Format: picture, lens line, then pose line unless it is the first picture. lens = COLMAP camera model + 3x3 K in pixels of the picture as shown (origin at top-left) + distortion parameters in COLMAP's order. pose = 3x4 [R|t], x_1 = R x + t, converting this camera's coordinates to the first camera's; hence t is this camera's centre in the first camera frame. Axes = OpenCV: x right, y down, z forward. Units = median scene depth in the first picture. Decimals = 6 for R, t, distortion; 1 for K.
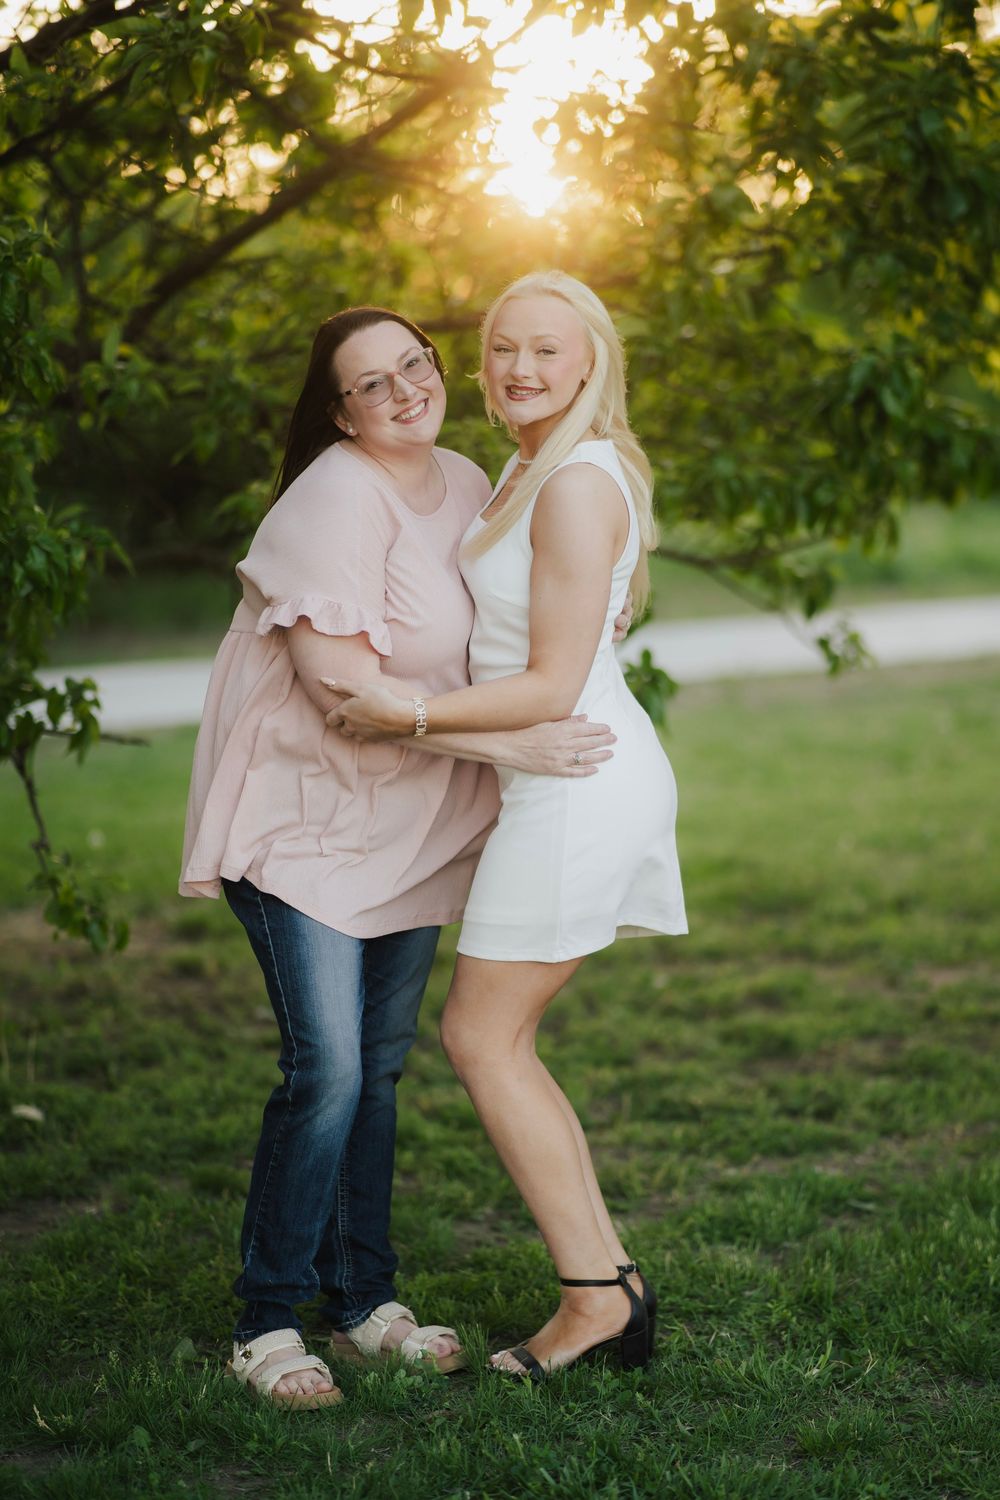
lens RADIAL K [[3986.0, 0, 418.2], [0, 3986.0, 851.6], [0, 0, 1]] dist [0.065885, -0.101537]
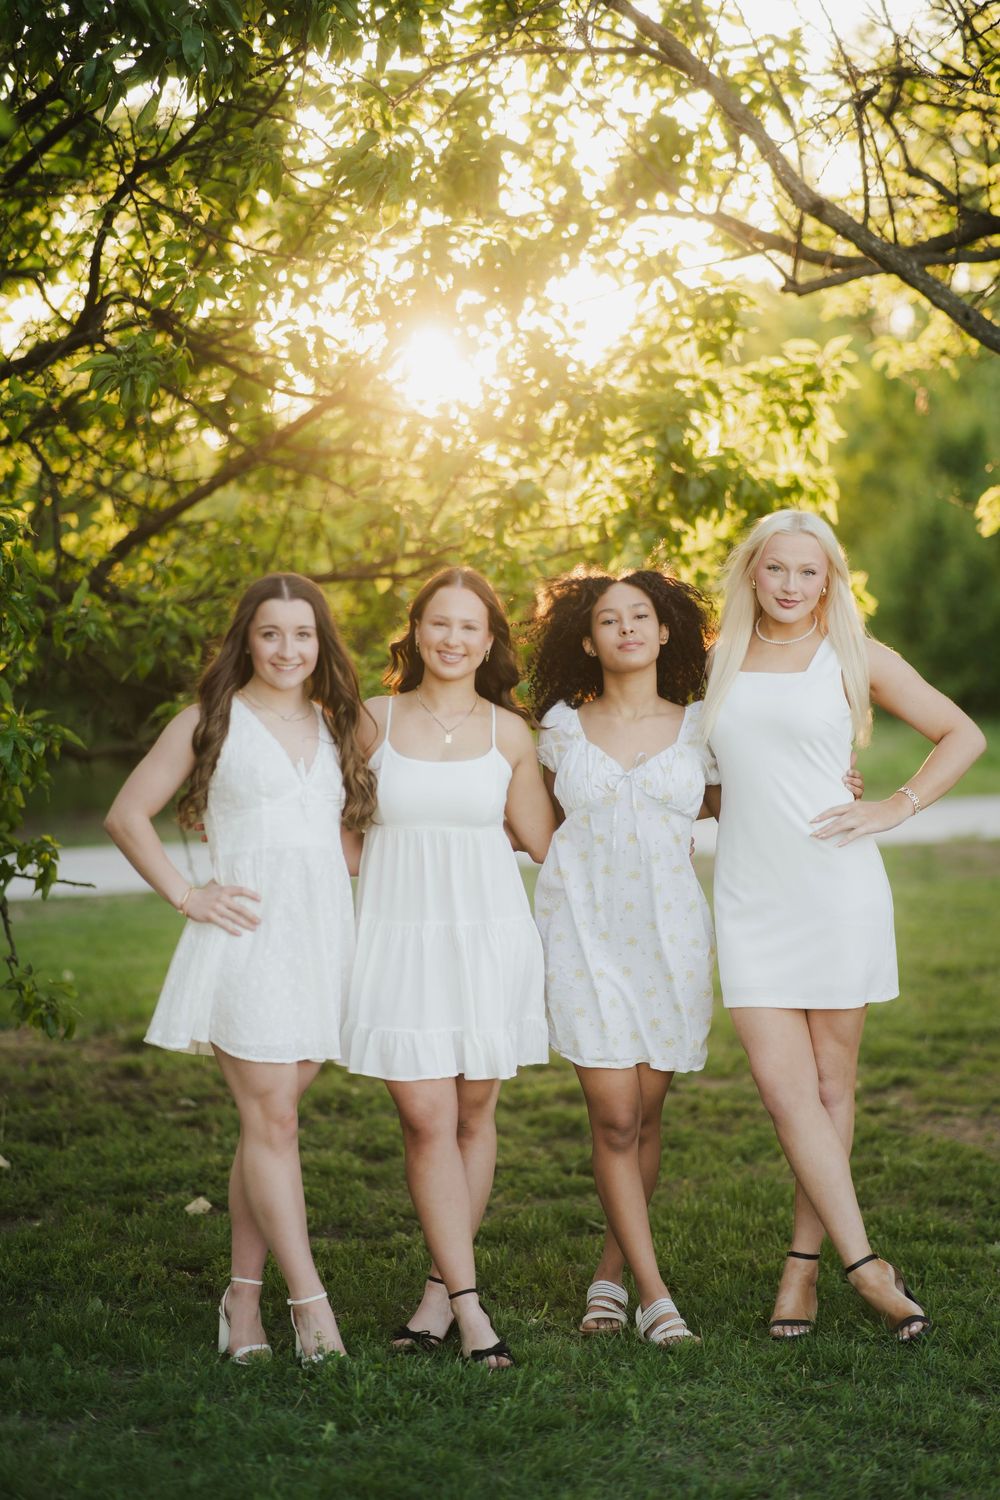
lens RADIAL K [[3643.7, 0, 454.1], [0, 3643.7, 775.5], [0, 0, 1]] dist [-0.009711, -0.125376]
pose [[0.999660, 0.020487, 0.016110, 0.032746], [-0.019306, 0.997336, -0.070349, 0.019601], [-0.017509, 0.070014, 0.997392, -0.227183]]
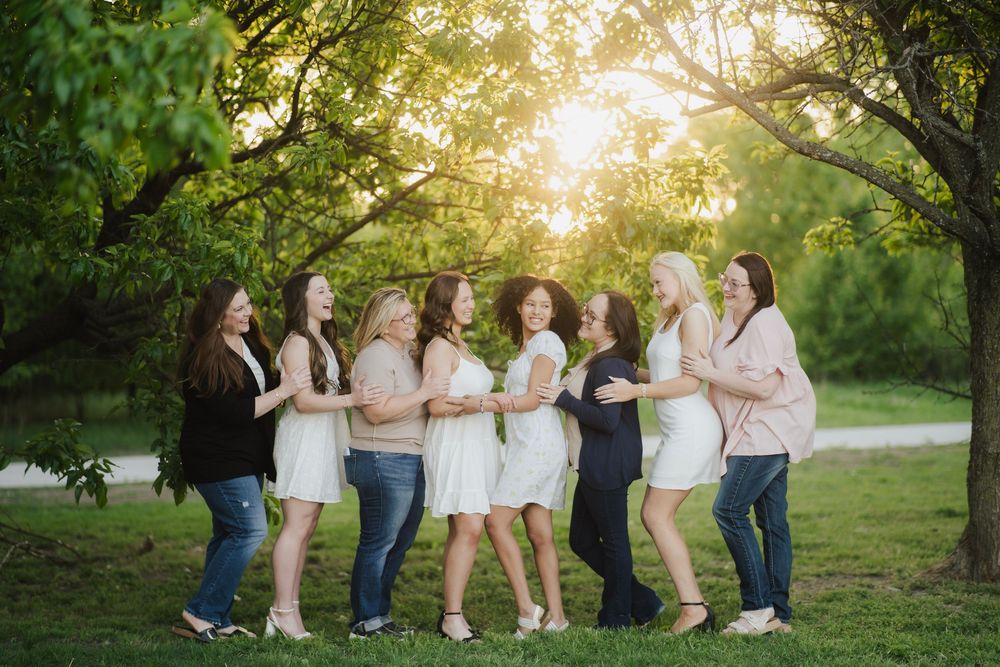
lens RADIAL K [[2429.2, 0, 503.5], [0, 2429.2, 334.9], [0, 0, 1]] dist [-0.009711, -0.125376]
pose [[0.999528, 0.030608, -0.002486, 0.062075], [-0.030698, 0.993719, -0.107609, 0.061652], [-0.000824, 0.107635, 0.994190, -0.460442]]
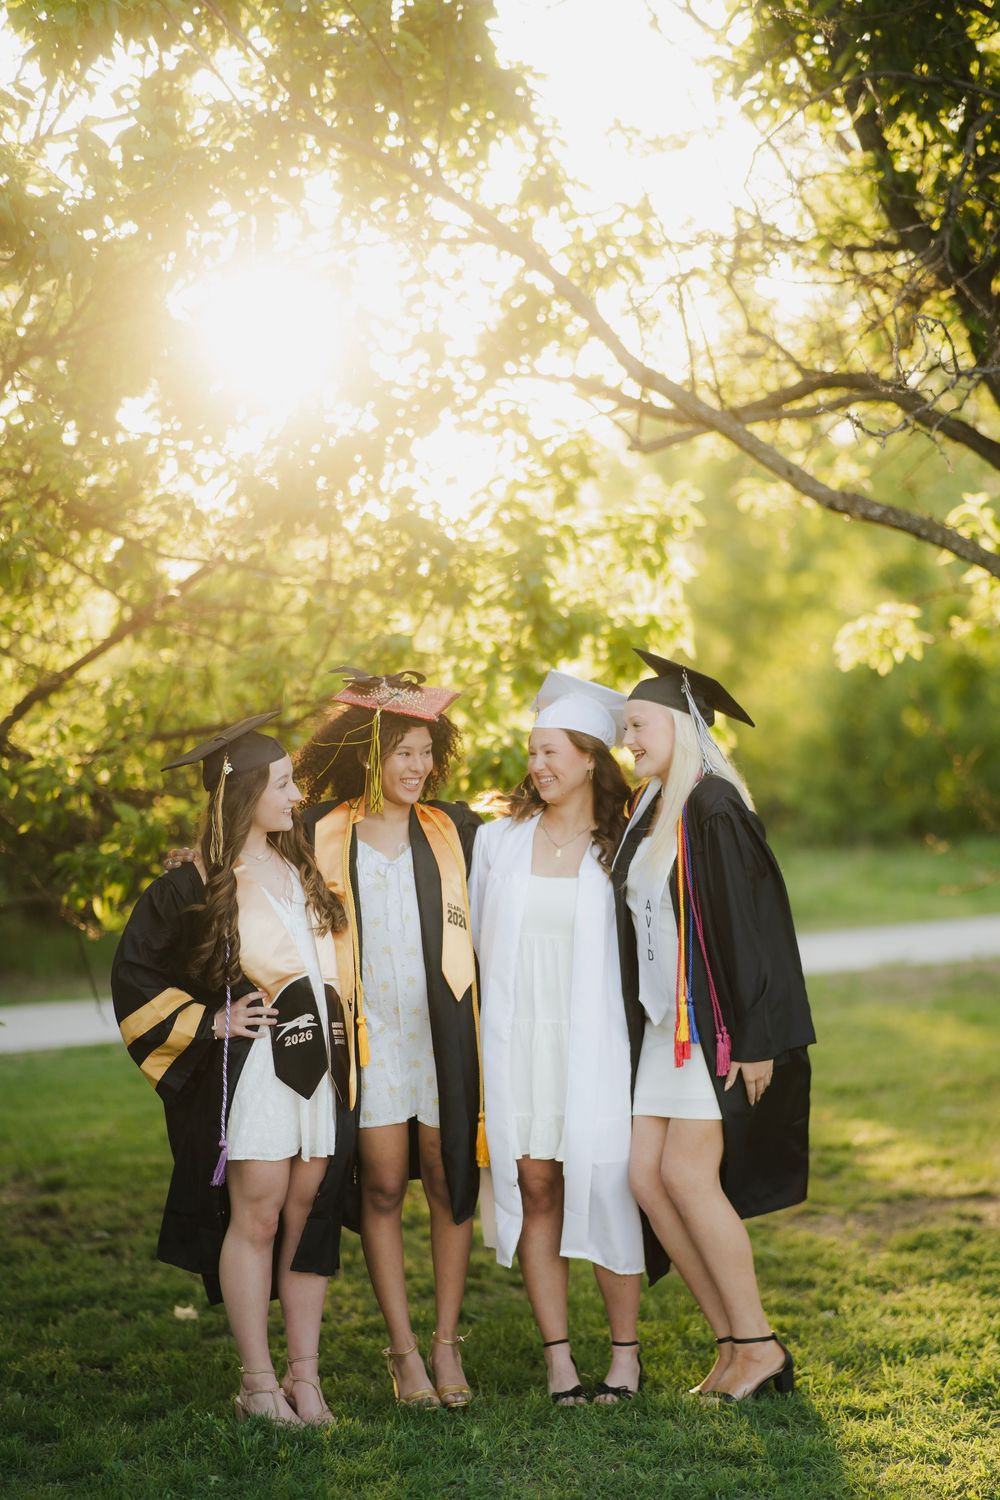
lens RADIAL K [[3962.8, 0, 500.0], [0, 3962.8, 858.1], [0, 0, 1]] dist [-0.034914, 0.315514]
pose [[0.999066, -0.015638, 0.040271, 0.054255], [0.019107, 0.996004, -0.087236, 0.039902], [-0.038746, 0.087924, 0.995373, -0.433271]]
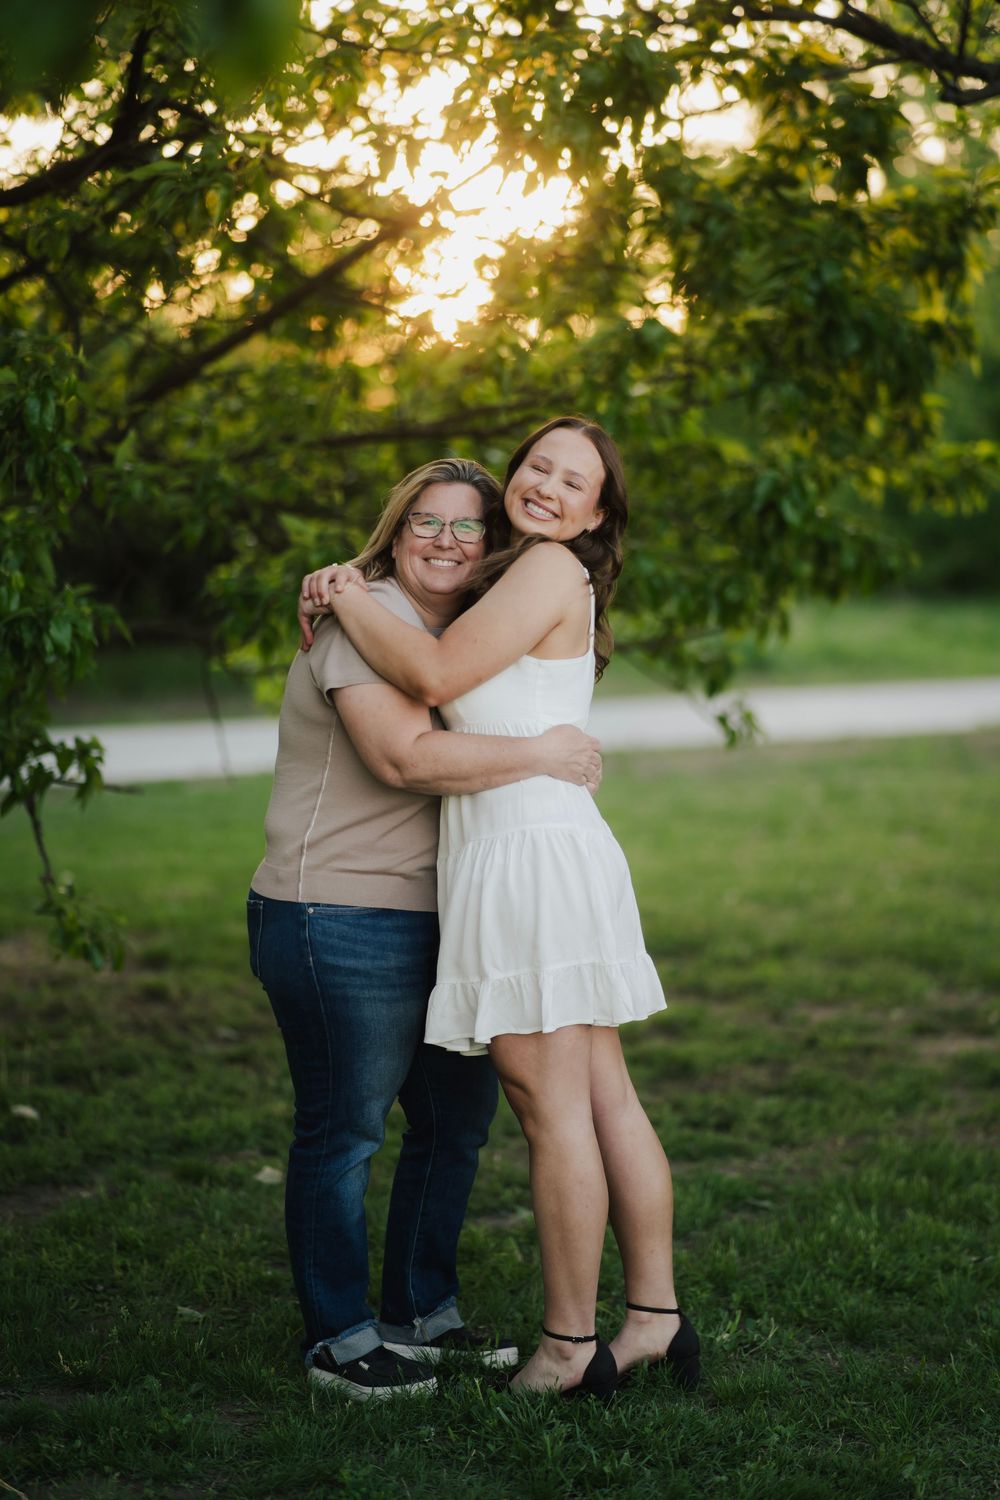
lens RADIAL K [[3648.3, 0, 389.2], [0, 3648.3, 751.8], [0, 0, 1]] dist [0.059025, 0.026189]
pose [[0.999560, 0.022426, 0.019410, -0.016507], [-0.021564, 0.998820, -0.043512, 0.005887], [-0.020363, 0.043074, 0.998864, -0.051056]]
